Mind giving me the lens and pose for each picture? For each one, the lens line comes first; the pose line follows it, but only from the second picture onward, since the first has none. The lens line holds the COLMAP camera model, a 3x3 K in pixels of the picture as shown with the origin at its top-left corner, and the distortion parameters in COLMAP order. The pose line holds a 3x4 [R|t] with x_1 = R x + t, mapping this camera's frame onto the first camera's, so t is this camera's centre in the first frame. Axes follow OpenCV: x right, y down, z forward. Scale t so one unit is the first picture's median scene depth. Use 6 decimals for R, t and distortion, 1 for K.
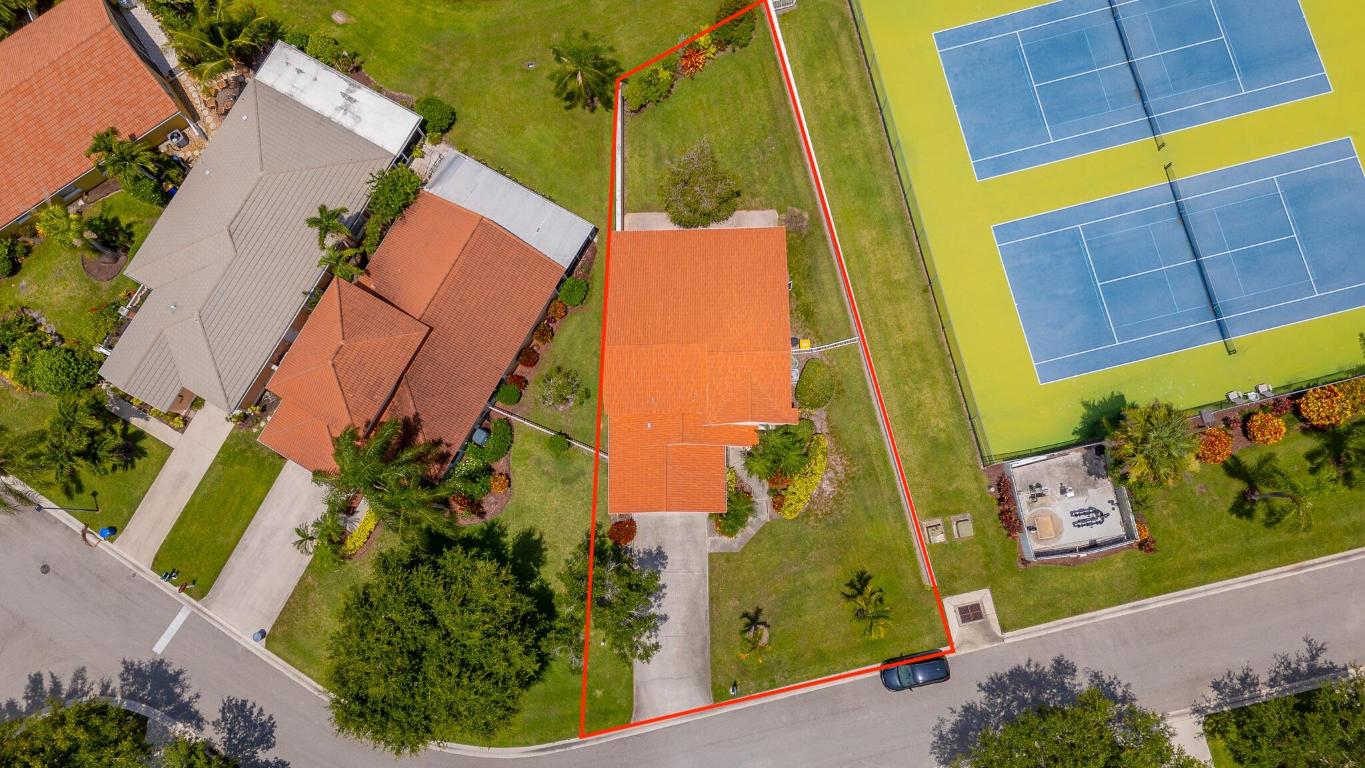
lens RADIAL K [[1007.0, 0, 677.8], [0, 1007.0, 383.3], [0, 0, 1]] dist [0.052898, -0.049827]
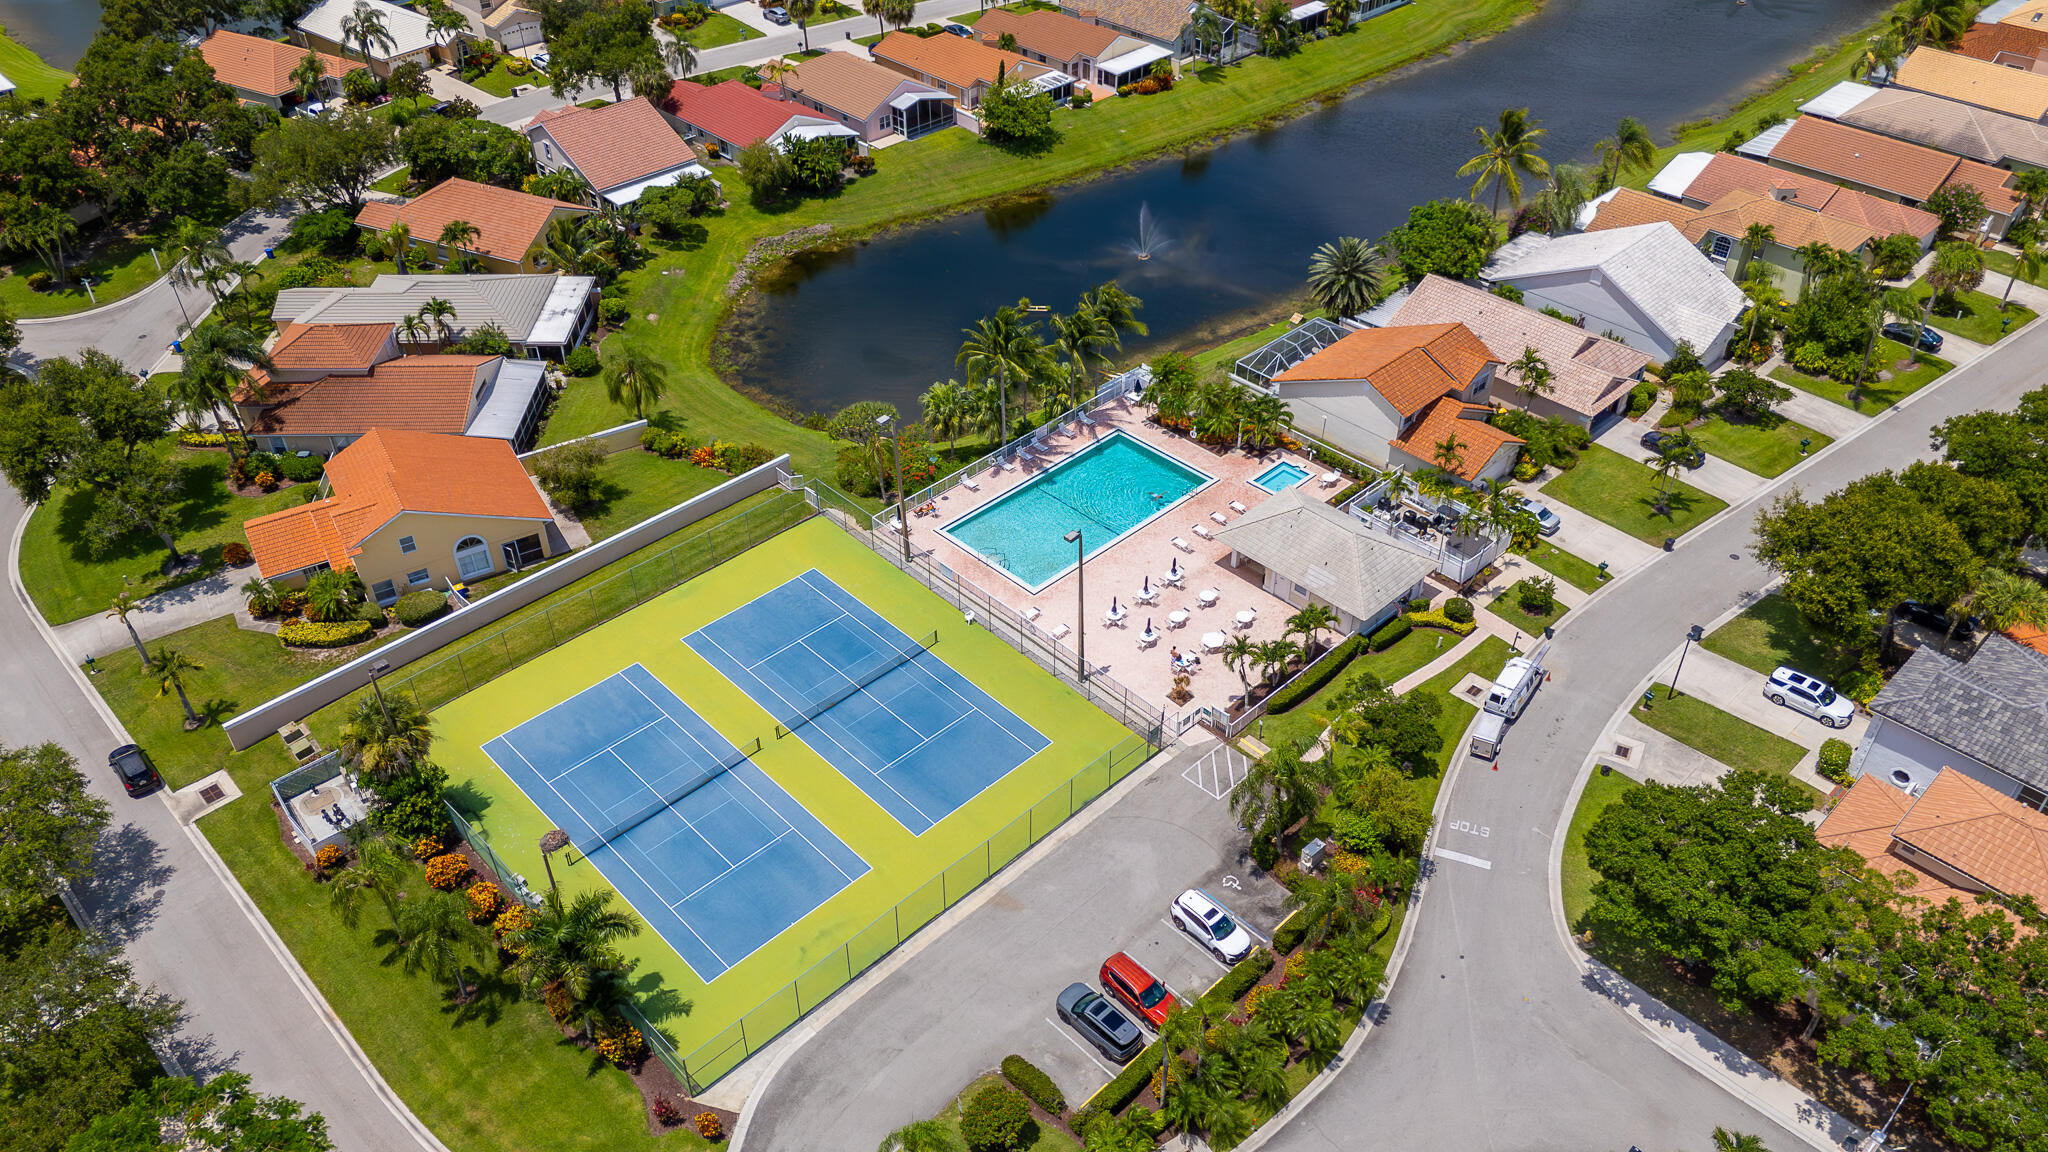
lens RADIAL K [[1510.9, 0, 1019.0], [0, 1510.9, 582.7], [0, 0, 1]] dist [0.052898, -0.049827]
pose [[0.503020, 0.587324, -0.634052, 1.404789], [-0.857637, 0.429952, -0.282135, -0.093680], [0.106908, 0.685706, 0.719985, -0.059672]]
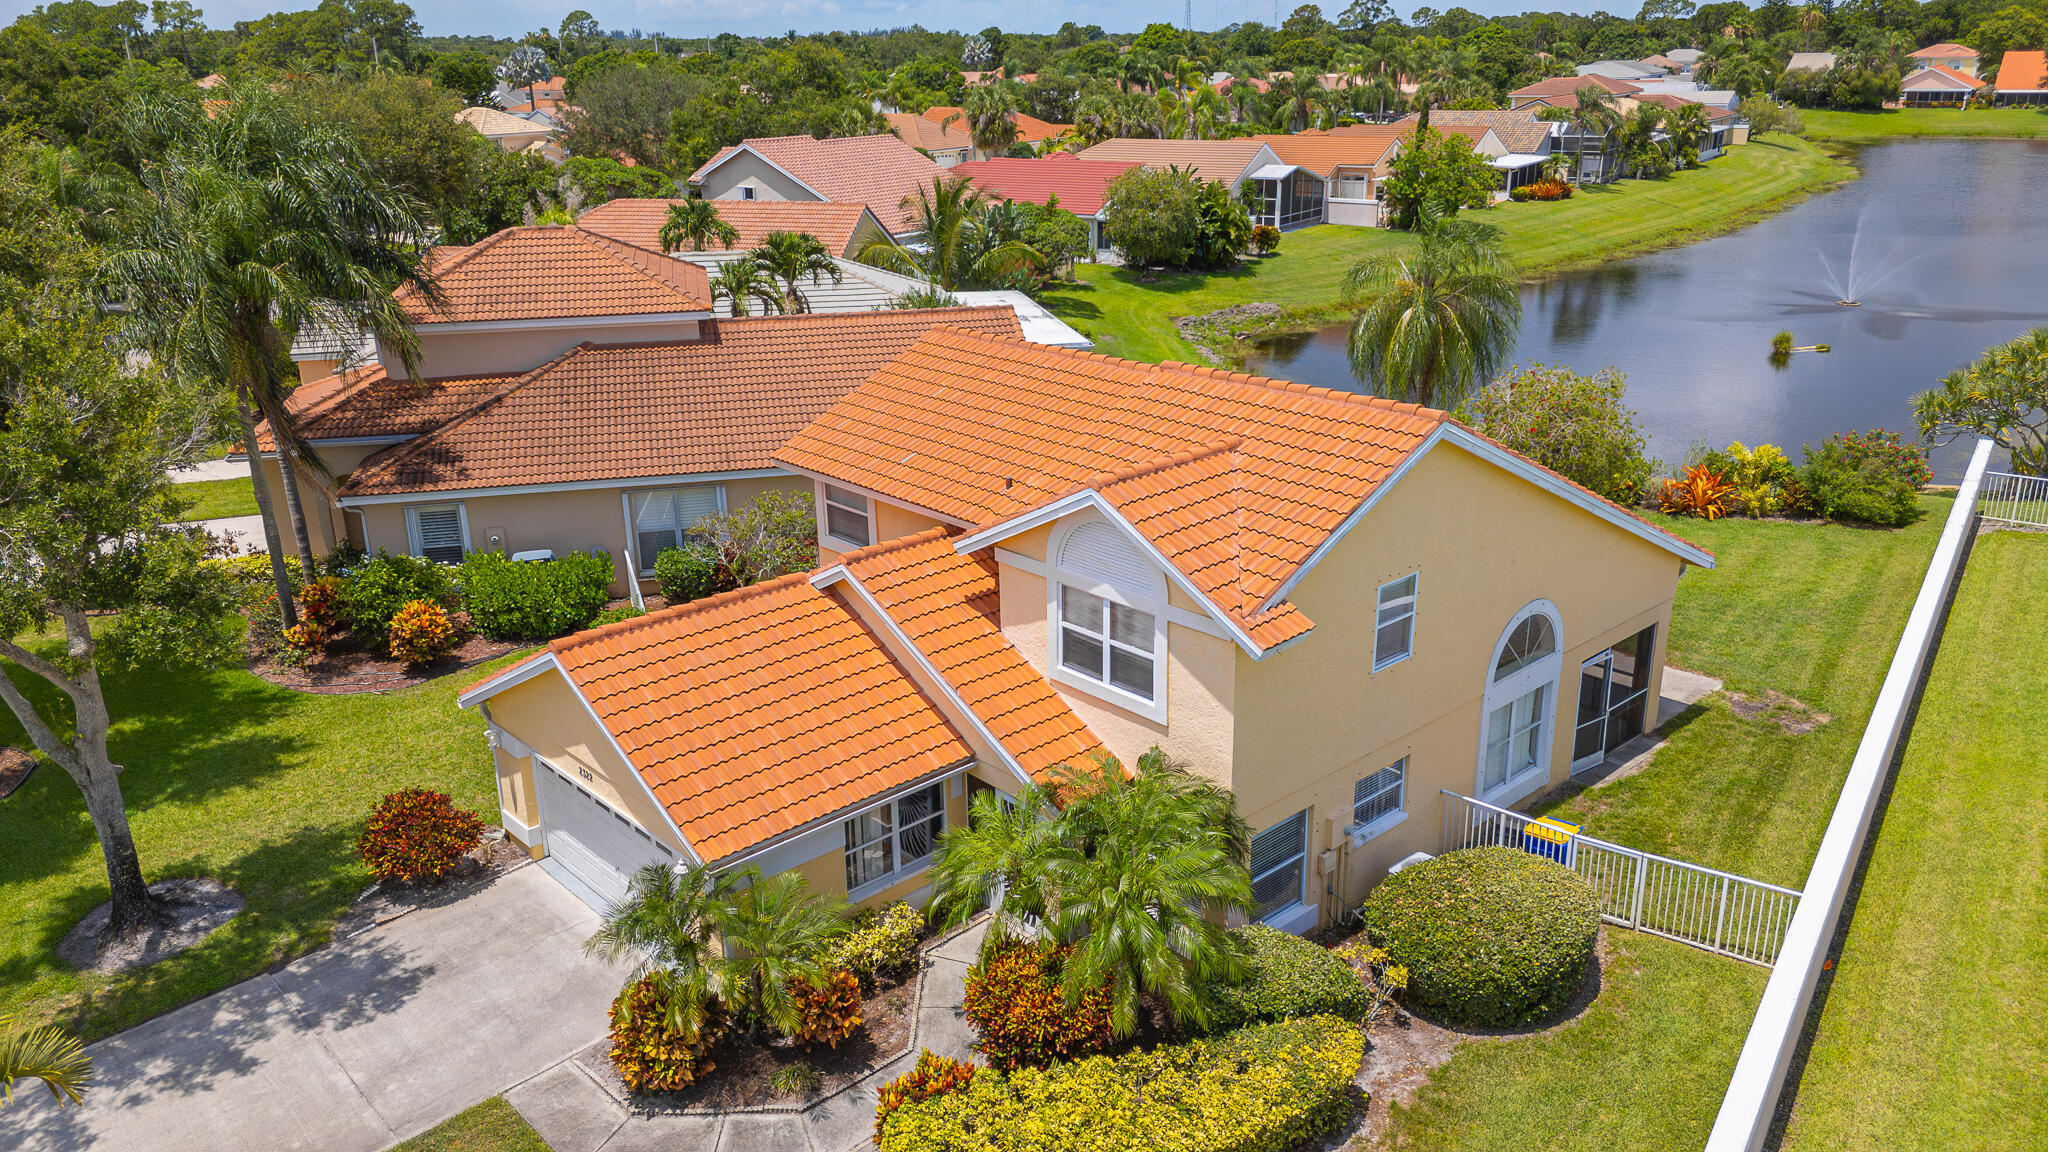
lens RADIAL K [[1510.9, 0, 1017.4], [0, 1510.9, 583.9], [0, 0, 1]] dist [0.052898, -0.049827]
pose [[0.664119, 0.306773, -0.681789, 0.263177], [-0.742468, 0.377575, -0.553334, 0.218179], [0.087678, 0.873686, 0.478524, 0.783193]]
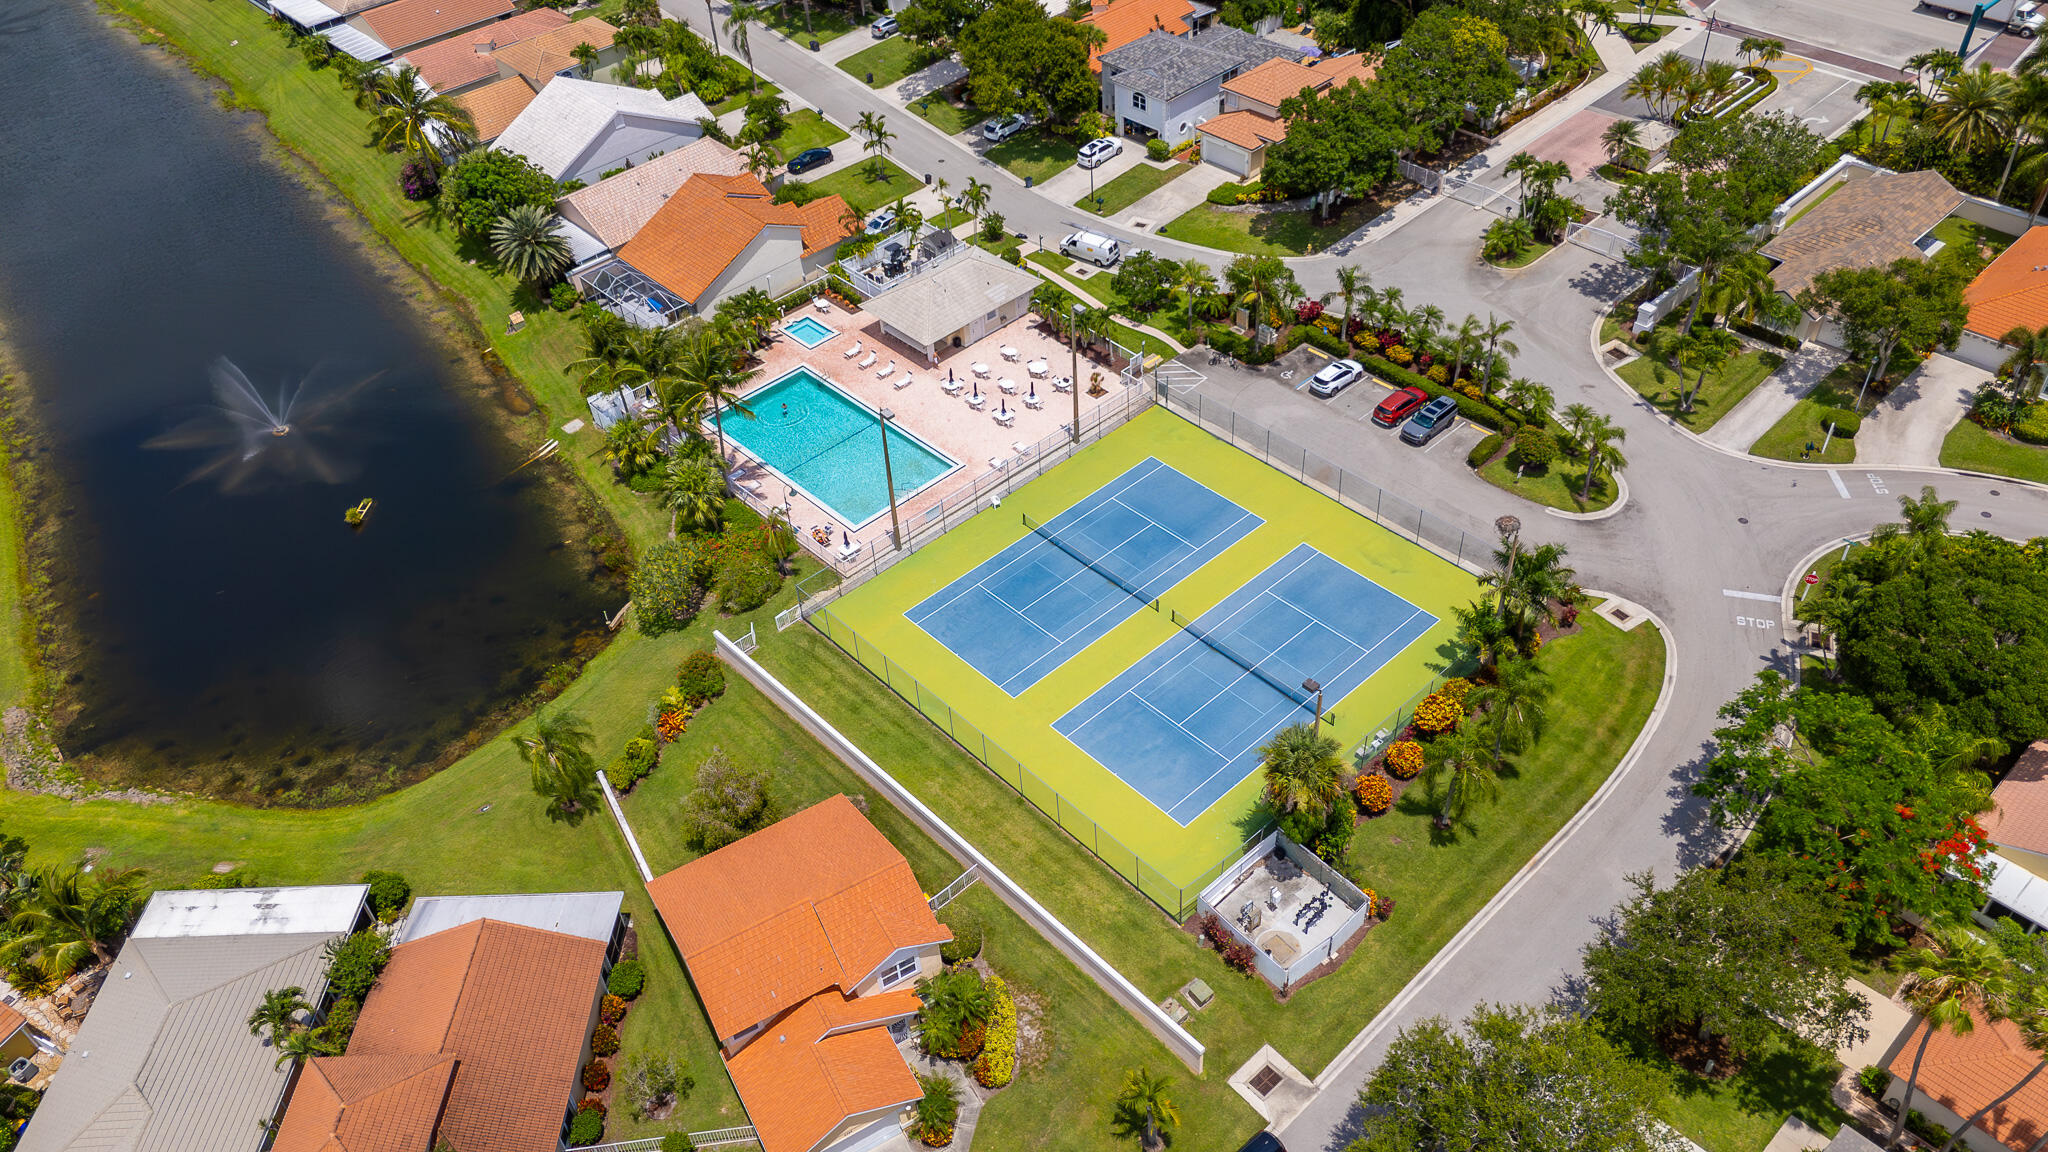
lens RADIAL K [[1510.9, 0, 1016.2], [0, 1510.9, 574.0], [0, 0, 1]] dist [0.052898, -0.049827]
pose [[0.874249, -0.311489, 0.372376, -0.185824], [0.479056, 0.677857, -0.557687, 0.509729], [-0.078705, 0.665946, 0.741837, -0.101783]]
